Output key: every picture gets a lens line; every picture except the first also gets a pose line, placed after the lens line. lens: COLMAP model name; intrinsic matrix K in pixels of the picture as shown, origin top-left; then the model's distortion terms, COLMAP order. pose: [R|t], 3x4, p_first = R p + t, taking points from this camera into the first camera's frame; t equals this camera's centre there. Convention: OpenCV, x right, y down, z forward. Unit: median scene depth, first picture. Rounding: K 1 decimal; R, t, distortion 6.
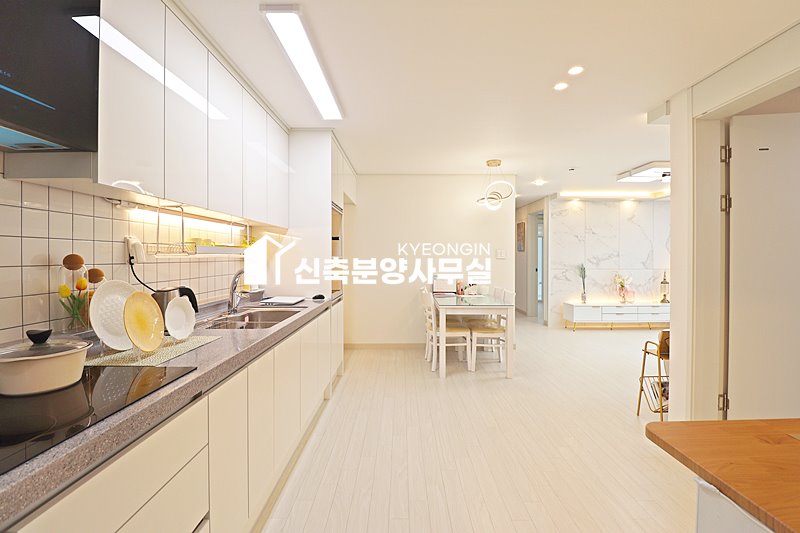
lens RADIAL K [[369.5, 0, 400.5], [0, 369.5, 259.6], [0, 0, 1]] dist [-0.002626, -0.011427]
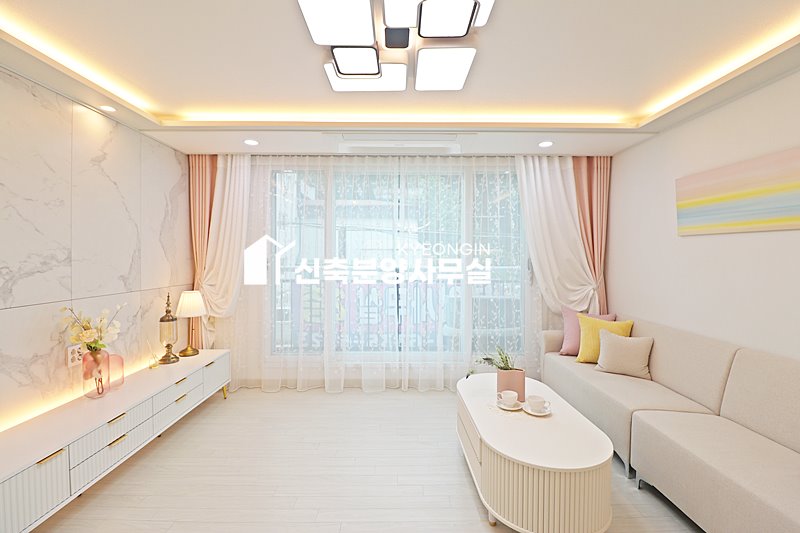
lens RADIAL K [[366.3, 0, 401.5], [0, 366.3, 259.5], [0, 0, 1]] dist [-0.002708, -0.011923]
pose [[-0.014862, -0.009255, 0.999847, 0.258654], [0.005277, 0.999943, 0.009335, -0.013565], [-0.999876, 0.005415, -0.014812, 0.713434]]
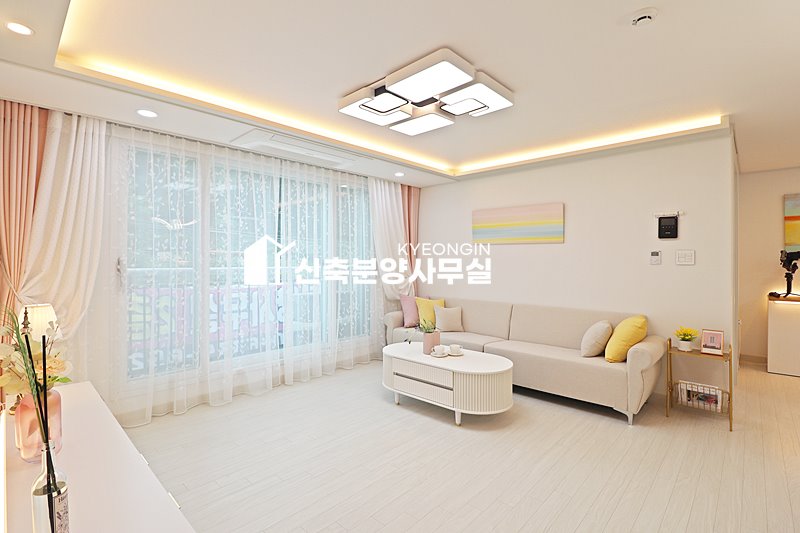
lens RADIAL K [[375.6, 0, 400.5], [0, 375.6, 257.5], [0, 0, 1]] dist [-0.002310, -0.012398]
pose [[-0.731271, 0.003220, 0.682079, 0.277400], [0.003744, 0.999993, -0.000707, -0.009896], [-0.682077, 0.002036, -0.731278, 1.008518]]
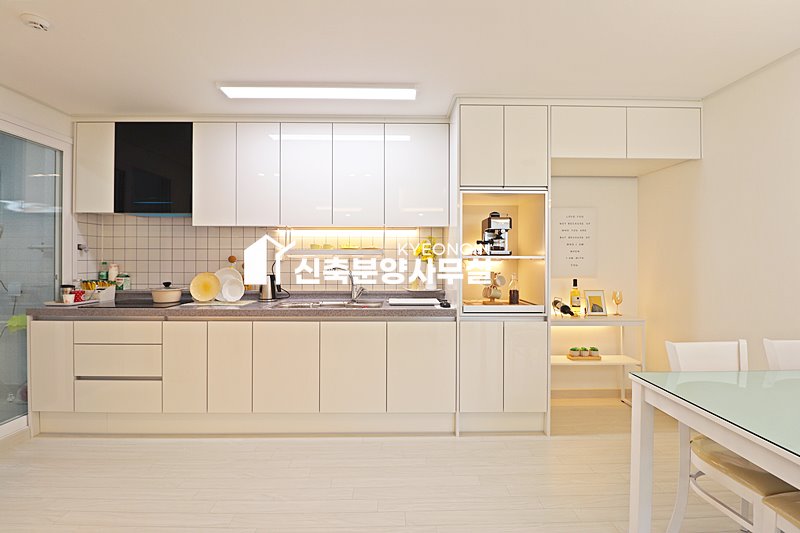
lens RADIAL K [[369.5, 0, 400.5], [0, 369.5, 259.6], [0, 0, 1]] dist [-0.002626, -0.011427]
pose [[0.017170, -0.003764, -0.999846, 0.296755], [-0.009327, 0.999949, -0.003925, 0.001665], [0.999809, 0.009393, 0.017134, 0.428126]]
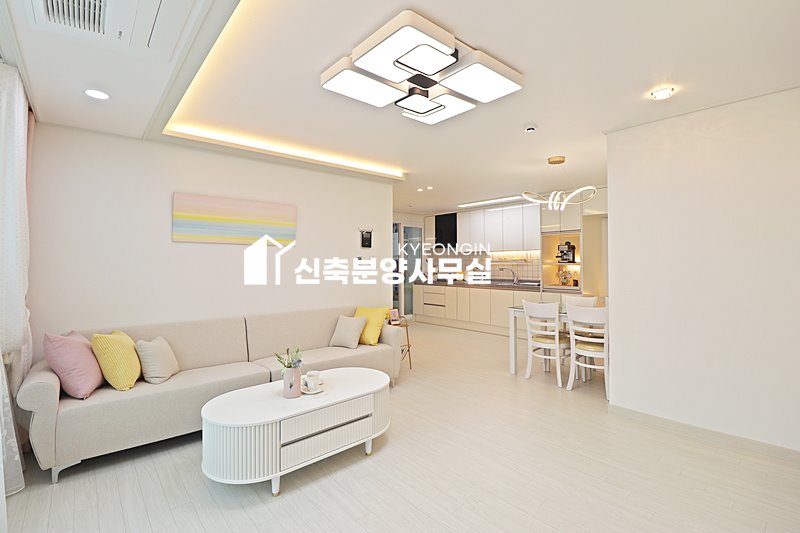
lens RADIAL K [[366.3, 0, 401.5], [0, 366.3, 259.5], [0, 0, 1]] dist [-0.002708, -0.011923]
pose [[-0.752636, -0.003366, -0.658428, 0.746236], [0.000329, 0.999985, -0.005489, -0.009011], [0.658437, -0.004348, -0.752624, 0.942994]]
